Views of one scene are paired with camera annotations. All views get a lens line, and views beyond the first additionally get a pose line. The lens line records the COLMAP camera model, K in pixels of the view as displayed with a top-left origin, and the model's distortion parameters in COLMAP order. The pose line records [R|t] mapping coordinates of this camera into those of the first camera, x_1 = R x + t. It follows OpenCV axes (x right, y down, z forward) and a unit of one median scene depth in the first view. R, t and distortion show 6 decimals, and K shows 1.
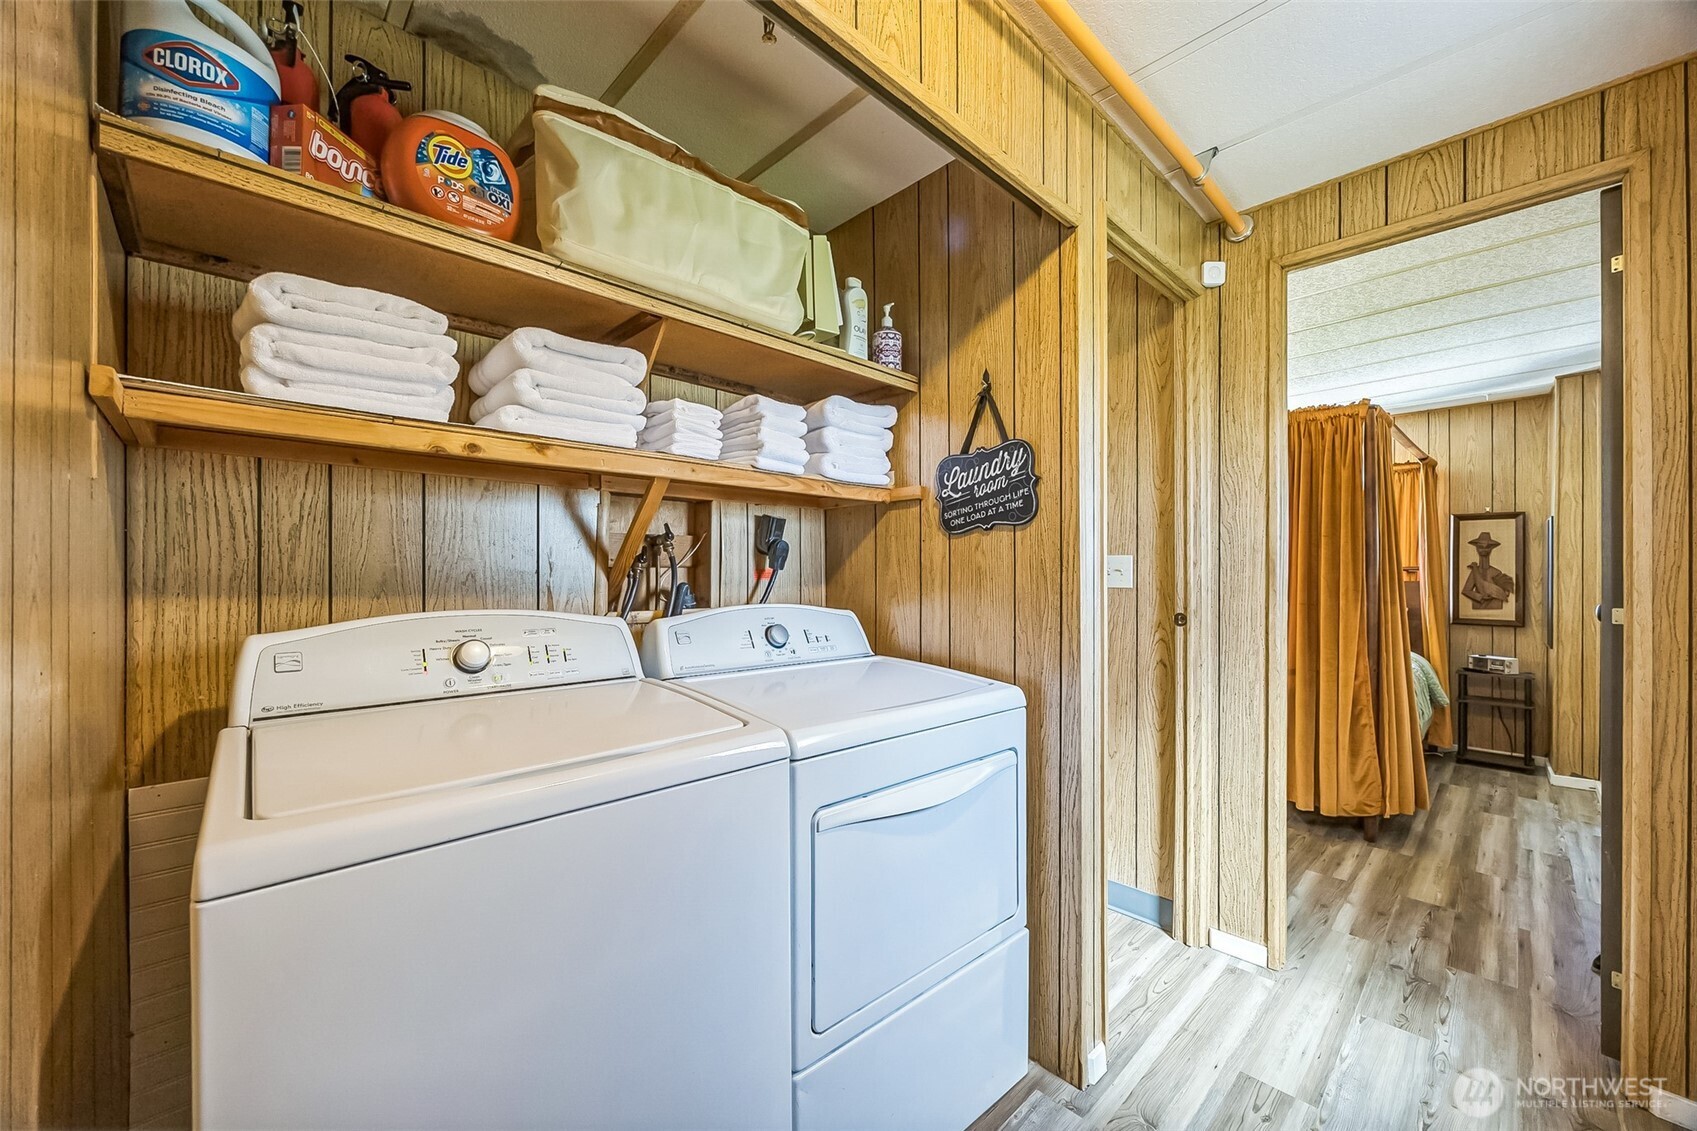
lens RADIAL K [[648.4, 0, 853.4], [0, 648.4, 569.9], [0, 0, 1]] dist [0.002228, -0.000748]
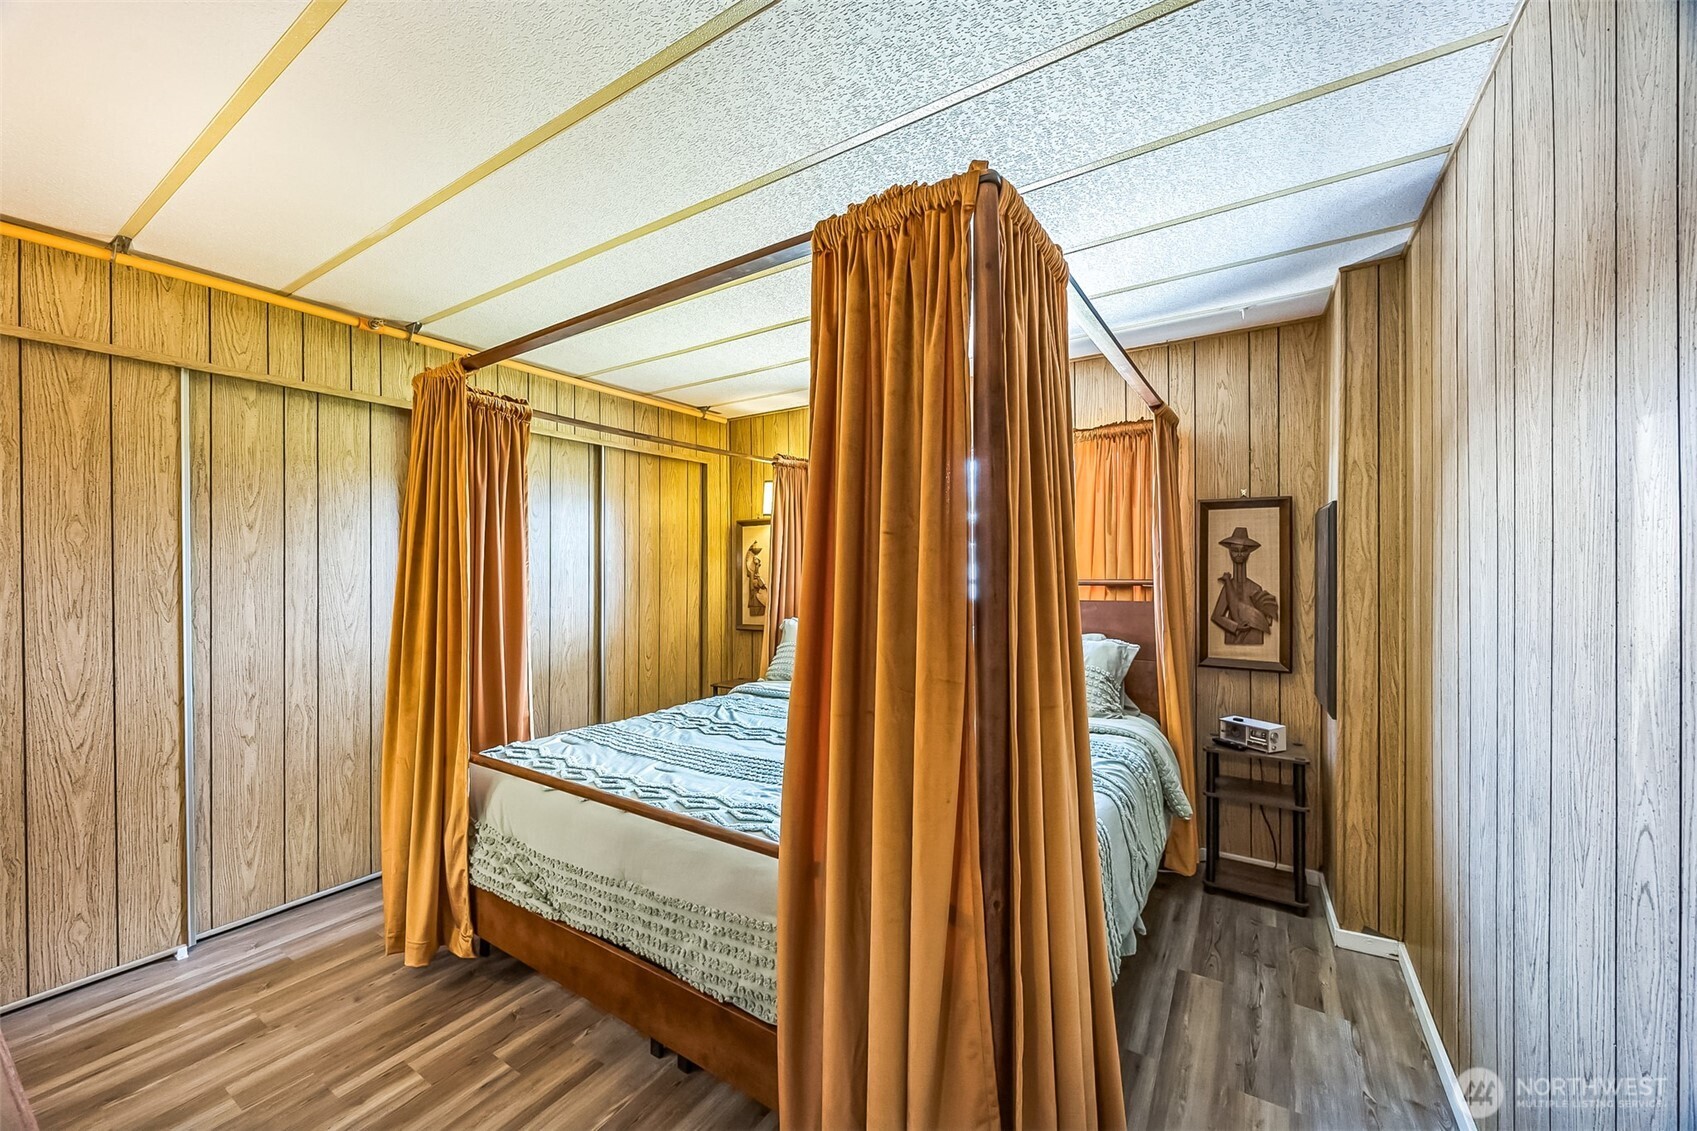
lens RADIAL K [[648.4, 0, 843.1], [0, 648.4, 564.2], [0, 0, 1]] dist [0.002228, -0.000748]
pose [[0.974130, -0.004787, 0.225937, 0.442537], [0.004656, 0.999989, 0.001115, -0.024060], [-0.225940, -0.000034, 0.974141, 0.461765]]
